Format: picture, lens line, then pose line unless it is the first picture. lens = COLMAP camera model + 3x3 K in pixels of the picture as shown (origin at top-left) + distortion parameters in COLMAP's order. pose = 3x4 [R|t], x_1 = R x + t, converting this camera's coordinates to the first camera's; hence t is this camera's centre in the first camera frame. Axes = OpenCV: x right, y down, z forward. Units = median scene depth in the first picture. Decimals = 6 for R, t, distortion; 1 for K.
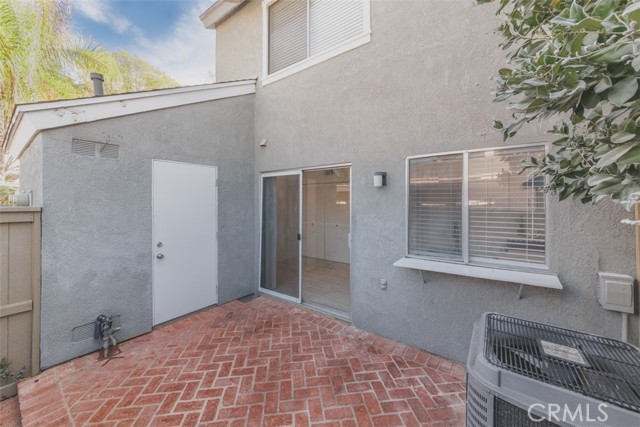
lens RADIAL K [[250.2, 0, 326.0], [0, 250.2, 199.6], [0, 0, 1]] dist [0.000417, -0.000149]
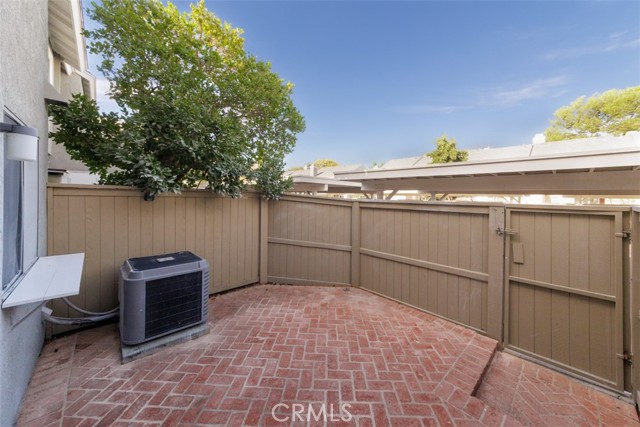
lens RADIAL K [[232.3, 0, 332.9], [0, 232.3, 194.9], [0, 0, 1]] dist [0.007127, 0.000111]
pose [[-0.988547, -0.010384, 0.150557, -0.490816], [-0.010477, 0.999945, 0.000177, 0.003079], [-0.150551, -0.001402, -0.988601, 1.599229]]
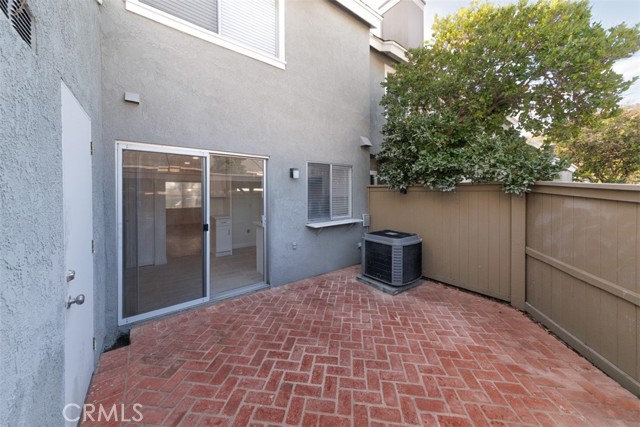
lens RADIAL K [[232.3, 0, 321.5], [0, 232.3, 196.7], [0, 0, 1]] dist [0.007127, 0.000111]
pose [[0.255761, -0.010106, 0.966687, -1.256431], [0.000960, 0.999948, 0.010200, 0.049976], [-0.966740, -0.001681, 0.255757, 0.615589]]
